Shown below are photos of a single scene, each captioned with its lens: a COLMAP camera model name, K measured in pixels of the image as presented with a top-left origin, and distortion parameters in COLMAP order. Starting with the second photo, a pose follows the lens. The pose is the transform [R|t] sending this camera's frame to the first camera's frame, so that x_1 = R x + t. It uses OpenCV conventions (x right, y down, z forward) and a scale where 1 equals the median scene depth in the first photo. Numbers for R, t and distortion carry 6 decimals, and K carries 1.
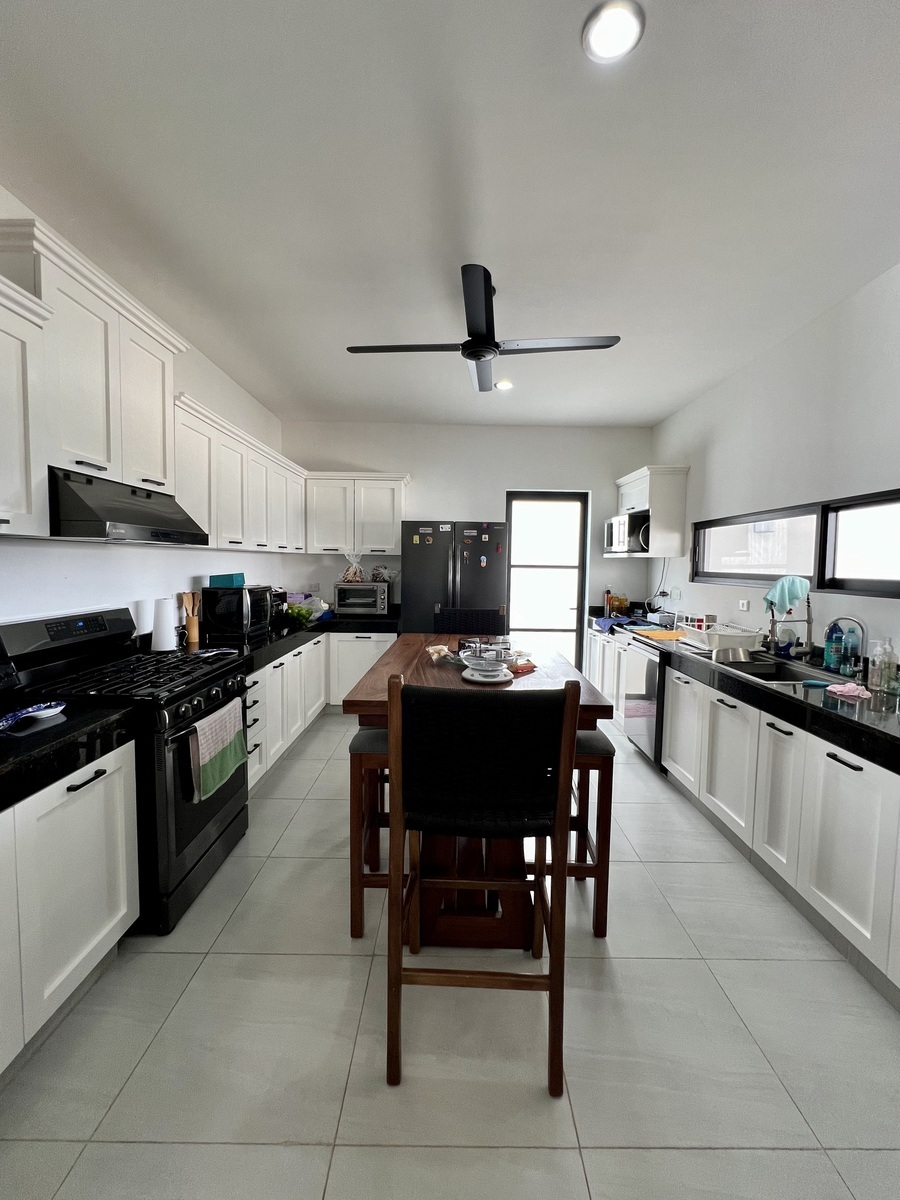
lens RADIAL K [[510.3, 0, 452.3], [0, 510.3, 597.7], [0, 0, 1]] dist [0.002711, 0.001629]
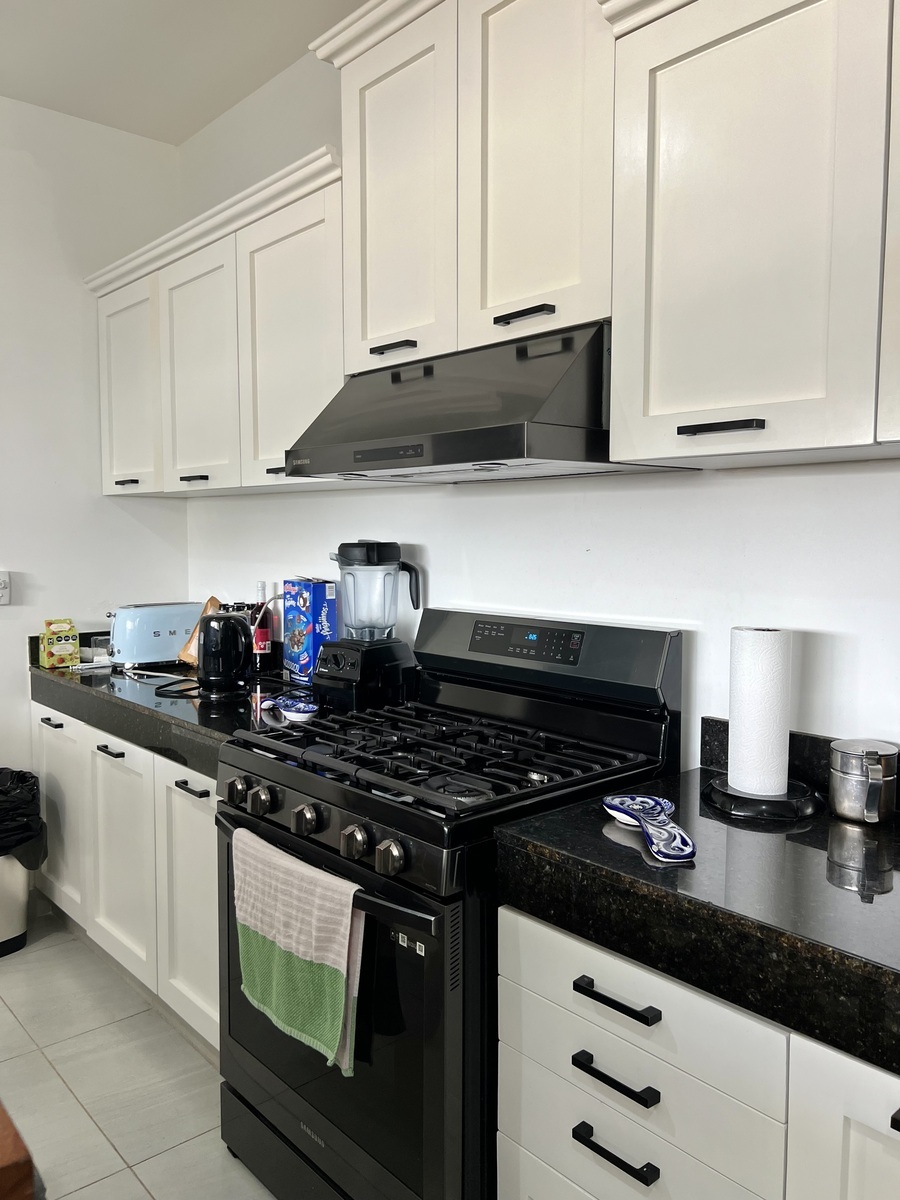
lens RADIAL K [[910.1, 0, 454.0], [0, 910.1, 592.1], [0, 0, 1]] dist [0.045555, -0.037047]
pose [[-0.753272, 0.027777, -0.657122, -0.032381], [-0.058500, 0.992318, 0.109007, -0.045673], [0.655102, 0.120554, -0.745861, 0.832393]]
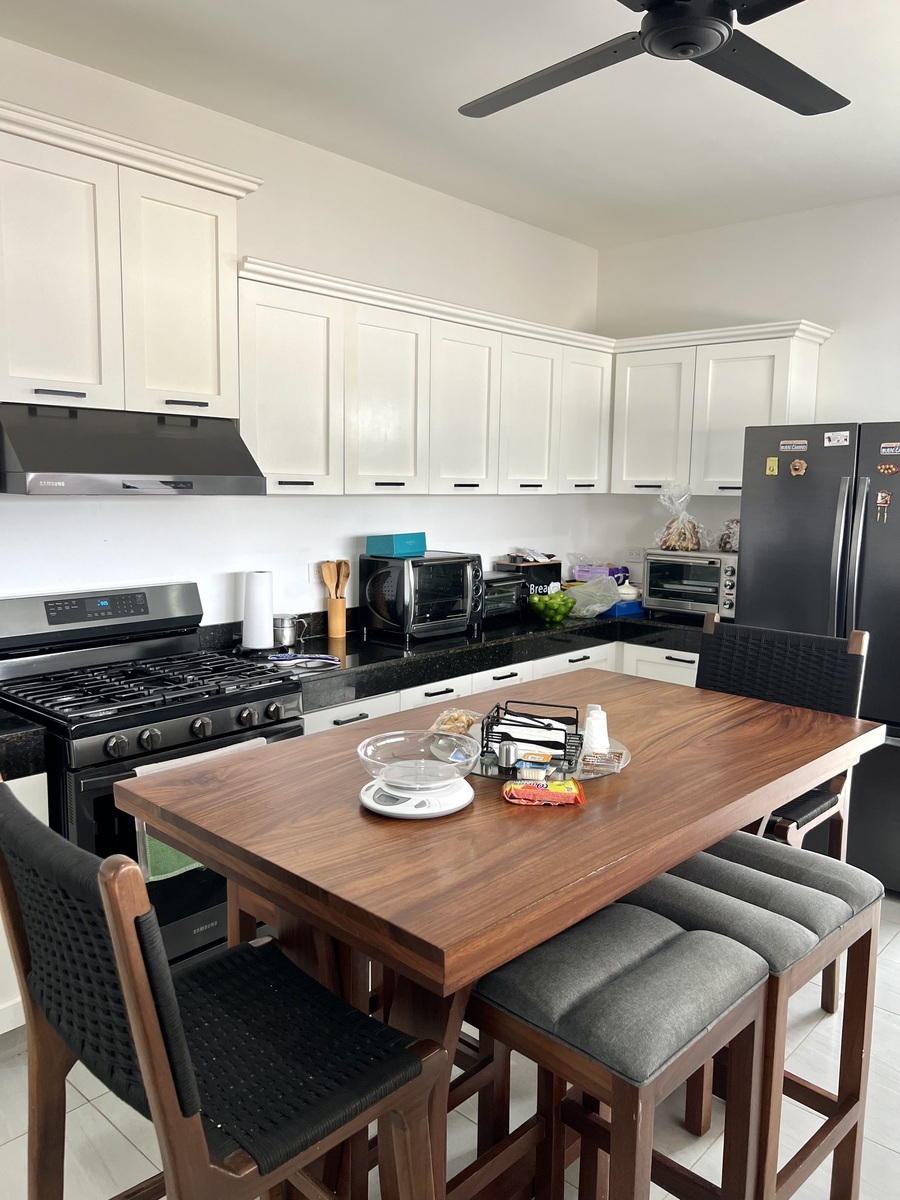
lens RADIAL K [[910.1, 0, 445.5], [0, 910.1, 599.4], [0, 0, 1]] dist [0.045555, -0.037047]
pose [[0.734293, 0.082531, -0.673797, 0.276294], [-0.047864, 0.996406, 0.069886, -0.036660], [0.677144, -0.019066, 0.735604, 0.180476]]
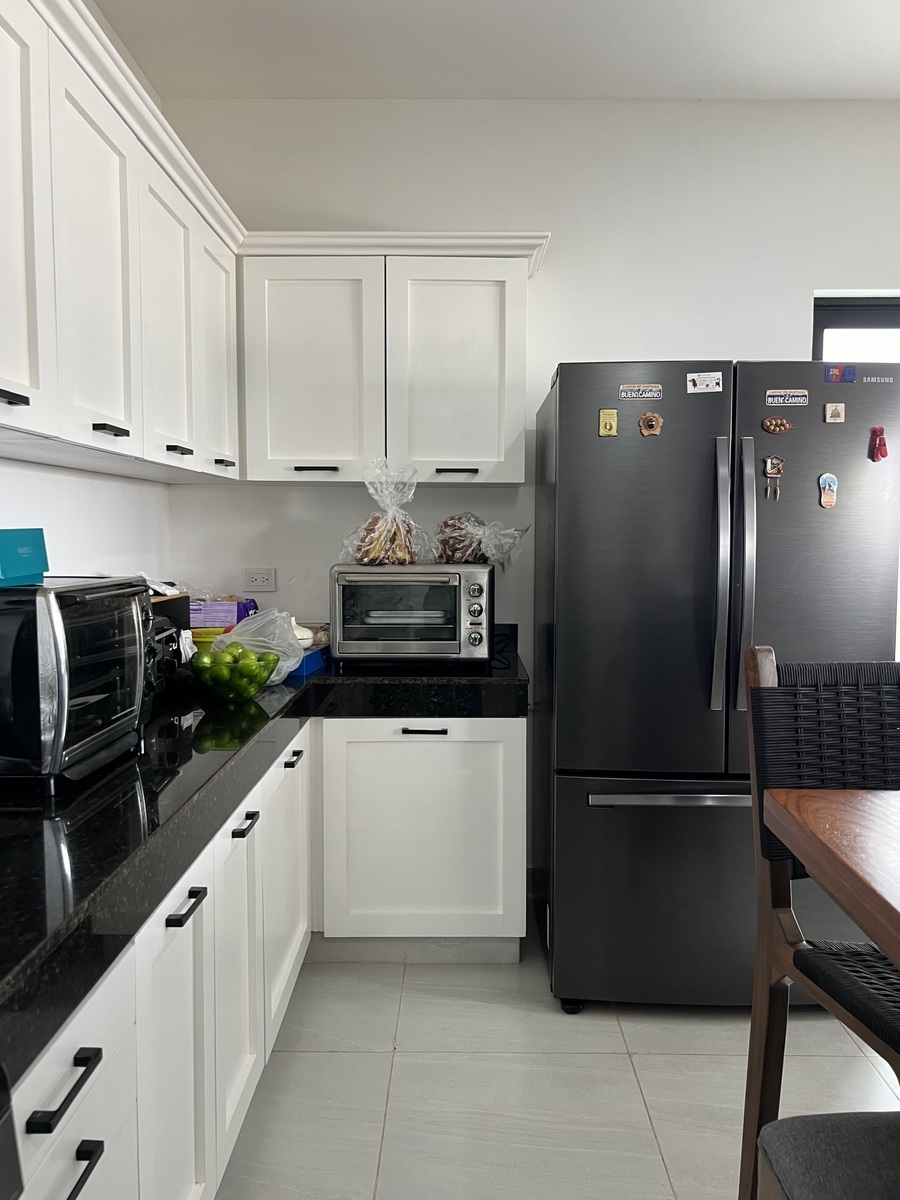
lens RADIAL K [[910.1, 0, 451.3], [0, 910.1, 606.1], [0, 0, 1]] dist [0.045555, -0.037047]
pose [[0.999927, -0.011073, -0.004802, -0.161259], [0.011123, 0.999883, 0.010540, -0.009368], [0.004684, -0.010592, 0.999933, 0.435410]]
